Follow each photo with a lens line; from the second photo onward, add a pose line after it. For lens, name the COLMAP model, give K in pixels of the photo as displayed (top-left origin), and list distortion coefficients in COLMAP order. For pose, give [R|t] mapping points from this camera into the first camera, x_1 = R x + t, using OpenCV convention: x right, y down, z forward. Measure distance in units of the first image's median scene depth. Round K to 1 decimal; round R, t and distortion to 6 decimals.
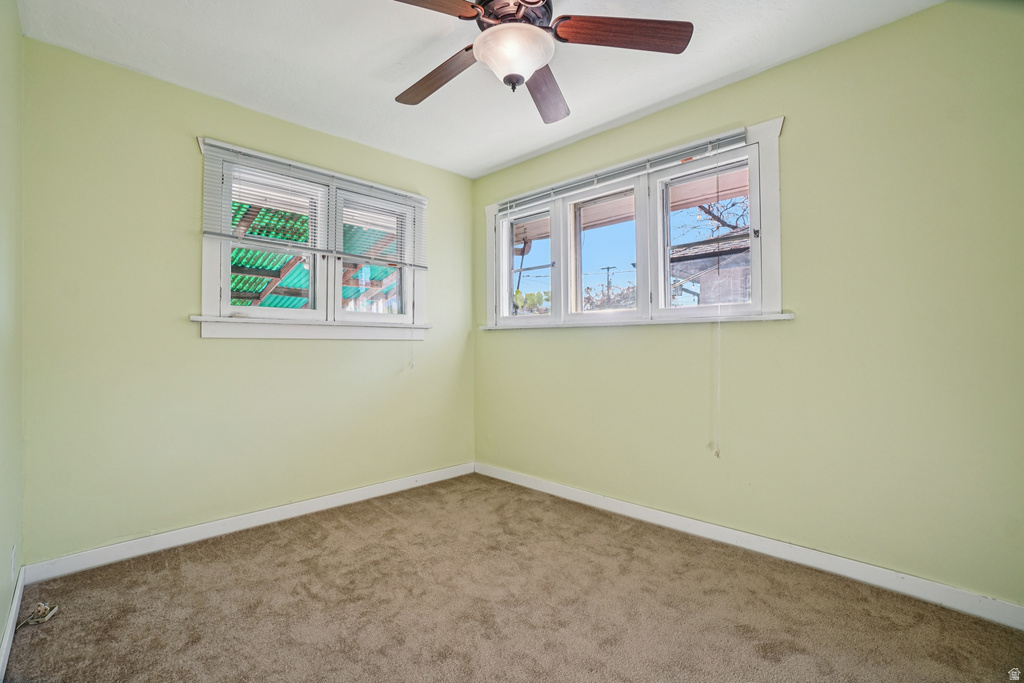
lens RADIAL K [[455.4, 0, 500.1], [0, 455.4, 336.8], [0, 0, 1]] dist [-0.069808, 0.026800]
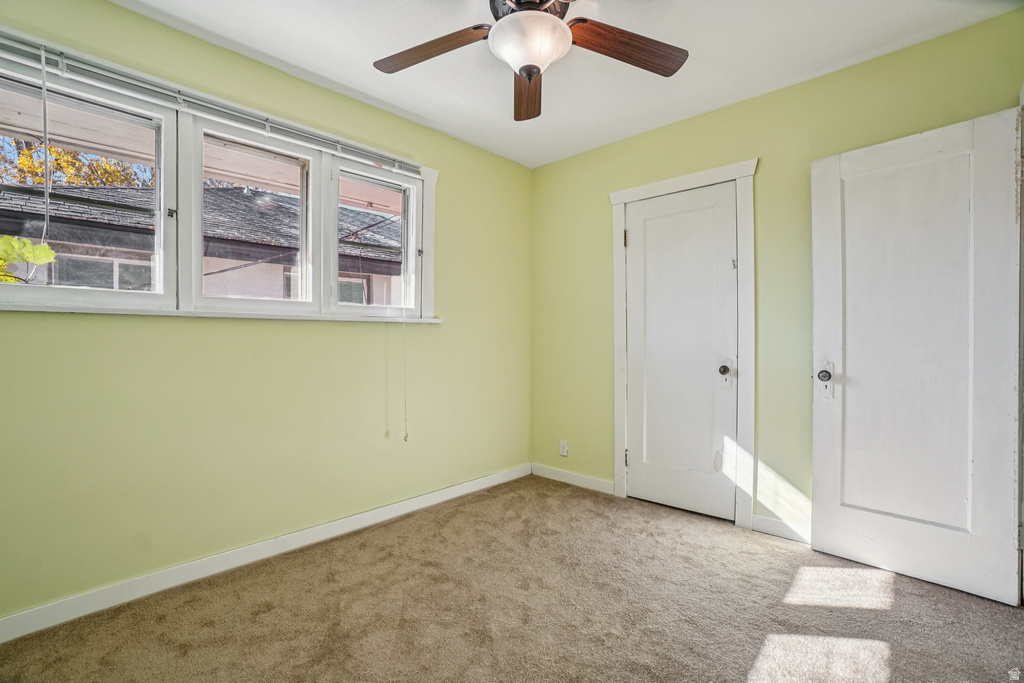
lens RADIAL K [[455.4, 0, 500.1], [0, 455.4, 336.8], [0, 0, 1]] dist [-0.069808, 0.026800]
pose [[-0.022550, -0.002807, 0.999742, -0.642076], [-0.021455, 0.999767, 0.002324, -0.005530], [-0.999515, -0.021397, -0.022605, 0.742082]]
